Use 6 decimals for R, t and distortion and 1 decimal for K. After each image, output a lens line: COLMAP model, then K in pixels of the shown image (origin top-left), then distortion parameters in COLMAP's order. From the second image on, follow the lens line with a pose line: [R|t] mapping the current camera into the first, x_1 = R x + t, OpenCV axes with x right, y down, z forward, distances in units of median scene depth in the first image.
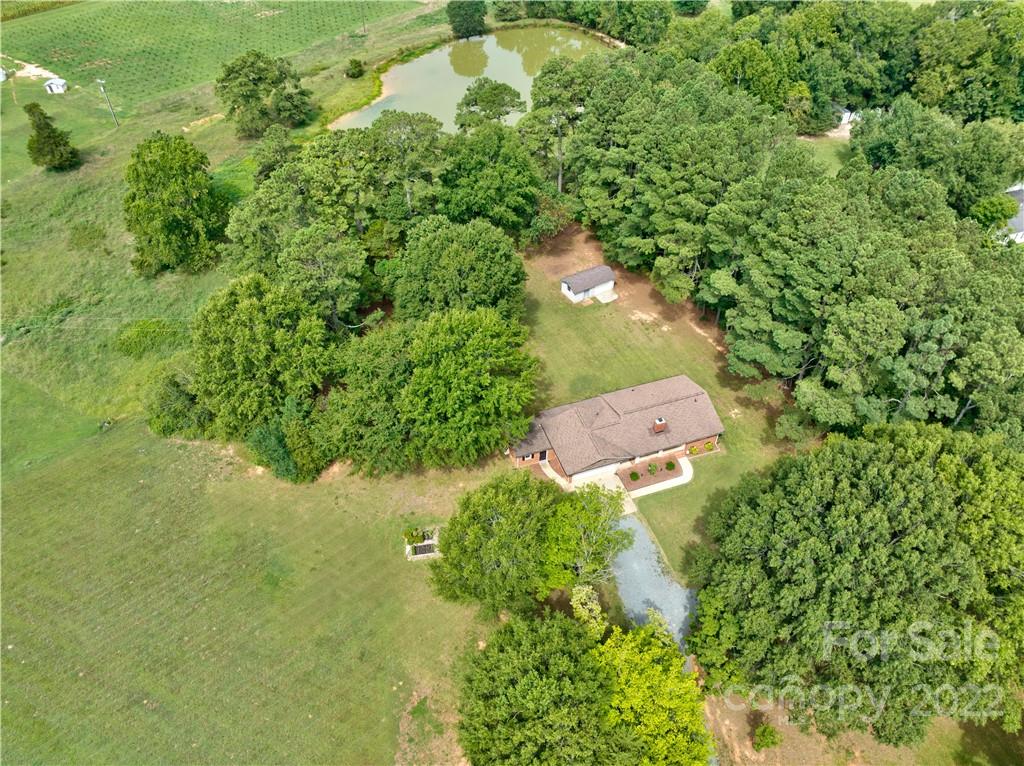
lens RADIAL K [[716.2, 0, 510.6], [0, 716.2, 385.1], [0, 0, 1]] dist [-0.047921, 0.018708]
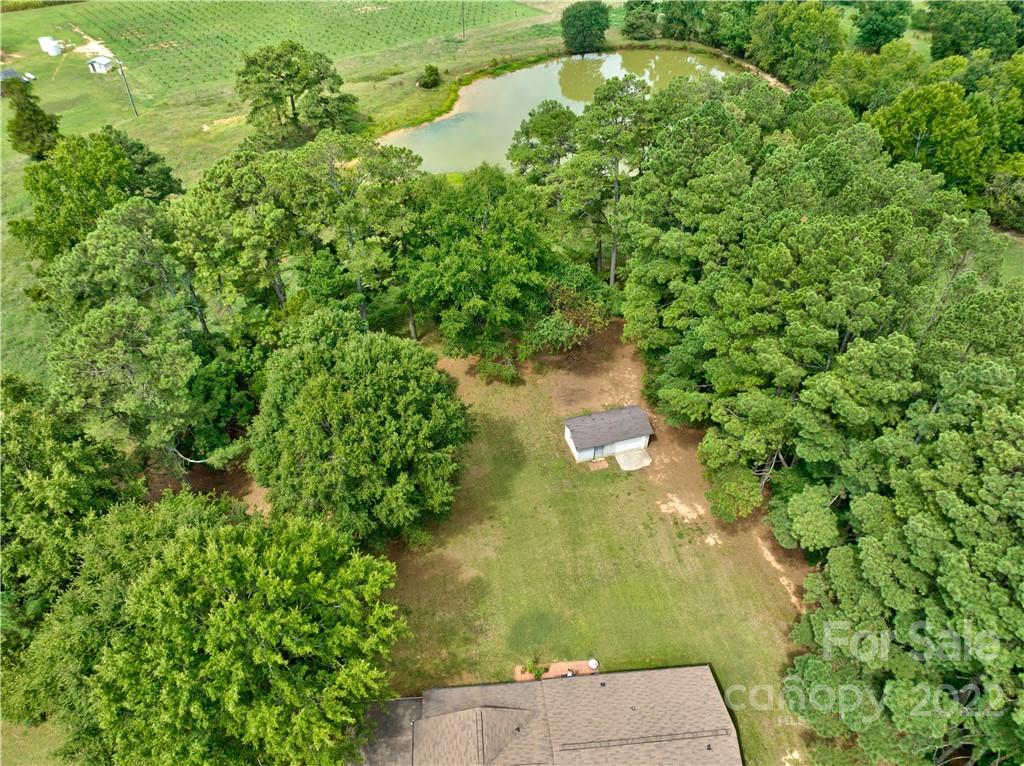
lens RADIAL K [[716.2, 0, 510.6], [0, 716.2, 385.1], [0, 0, 1]] dist [-0.047921, 0.018708]
pose [[0.969499, 0.167016, -0.179379, 0.104305], [-0.172453, 0.984903, -0.015046, -0.126431], [0.174158, 0.045522, 0.983665, 0.285903]]
